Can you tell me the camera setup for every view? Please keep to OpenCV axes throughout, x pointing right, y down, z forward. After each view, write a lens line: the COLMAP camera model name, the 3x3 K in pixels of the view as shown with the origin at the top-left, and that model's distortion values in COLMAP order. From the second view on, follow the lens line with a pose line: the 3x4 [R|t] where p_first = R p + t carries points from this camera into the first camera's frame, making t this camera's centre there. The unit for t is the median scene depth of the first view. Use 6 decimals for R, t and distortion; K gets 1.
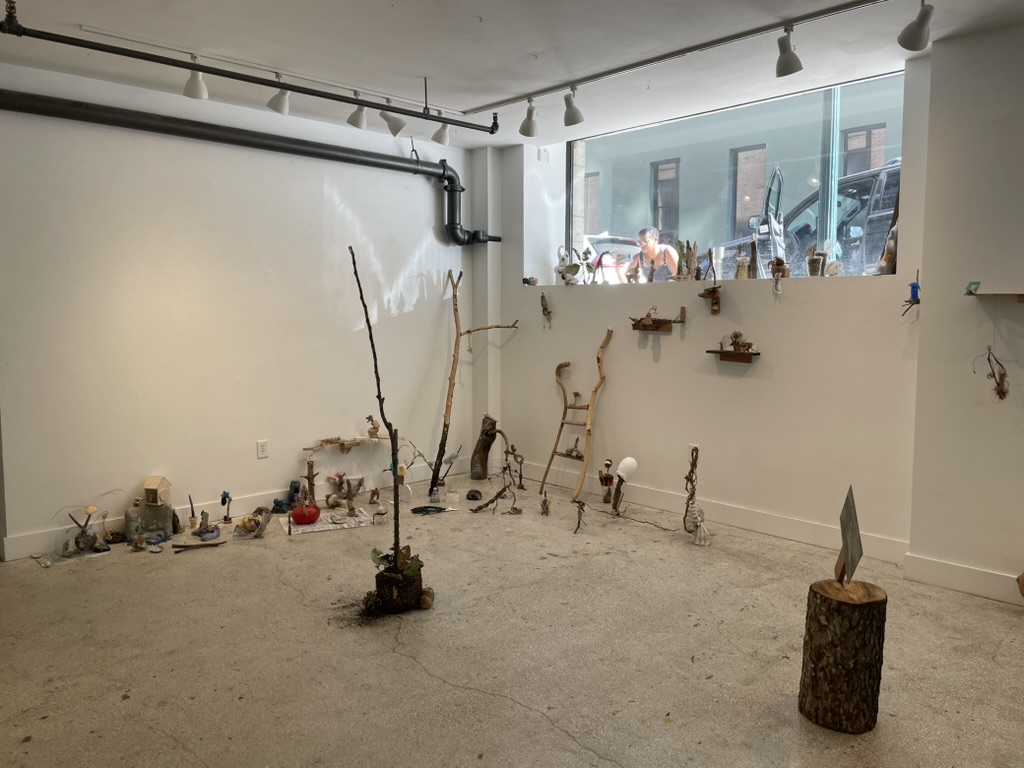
lens RADIAL K [[781.2, 0, 516.9], [0, 781.2, 380.0], [0, 0, 1]] dist [0.081997, -0.115648]
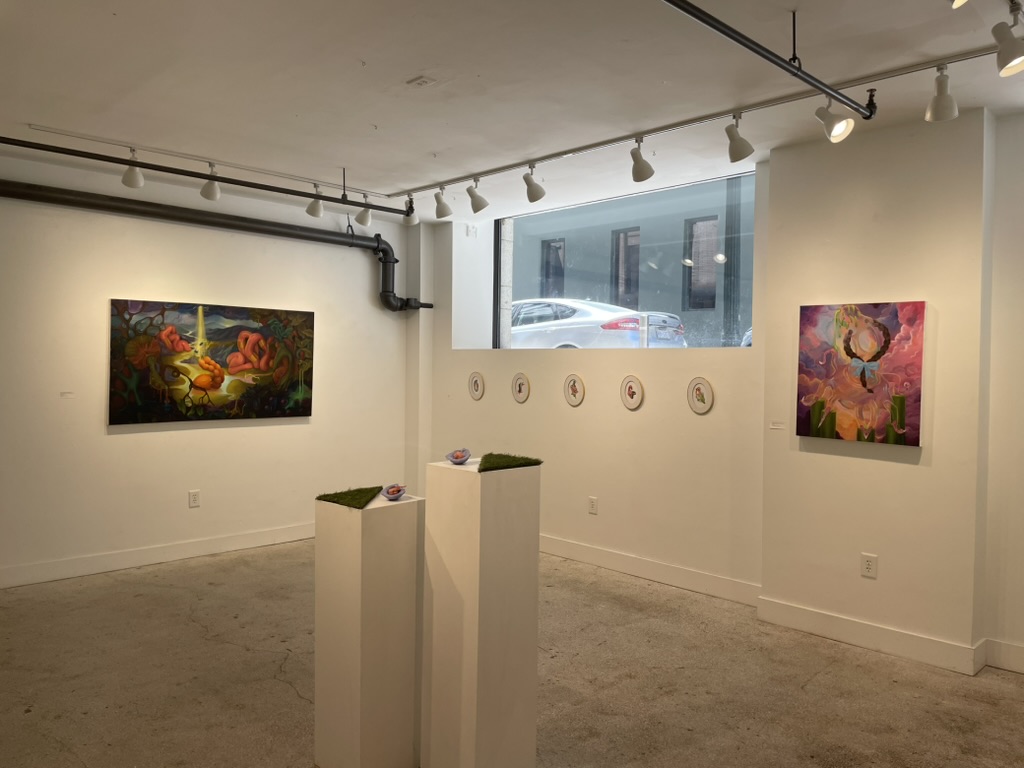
lens RADIAL K [[781.2, 0, 516.1], [0, 781.2, 380.6], [0, 0, 1]] dist [0.081997, -0.115648]
pose [[0.999795, 0.012789, 0.015684, 0.115082], [-0.011630, 0.997347, -0.071852, -0.000236], [-0.016561, 0.071655, 0.997292, -0.109943]]
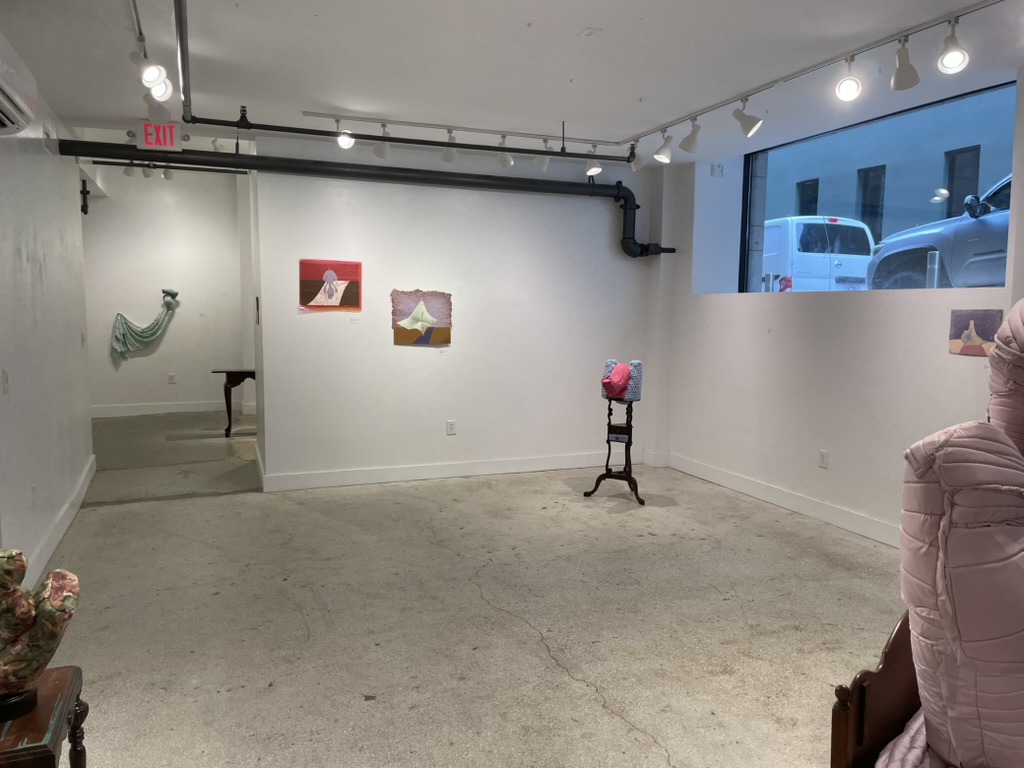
lens RADIAL K [[781.2, 0, 511.5], [0, 781.2, 380.0], [0, 0, 1]] dist [0.081997, -0.115648]
pose [[0.926390, 0.042955, -0.374108, 0.266154], [-0.043569, 0.999027, 0.006820, 0.001753], [0.374037, 0.009982, 0.927360, -0.125824]]
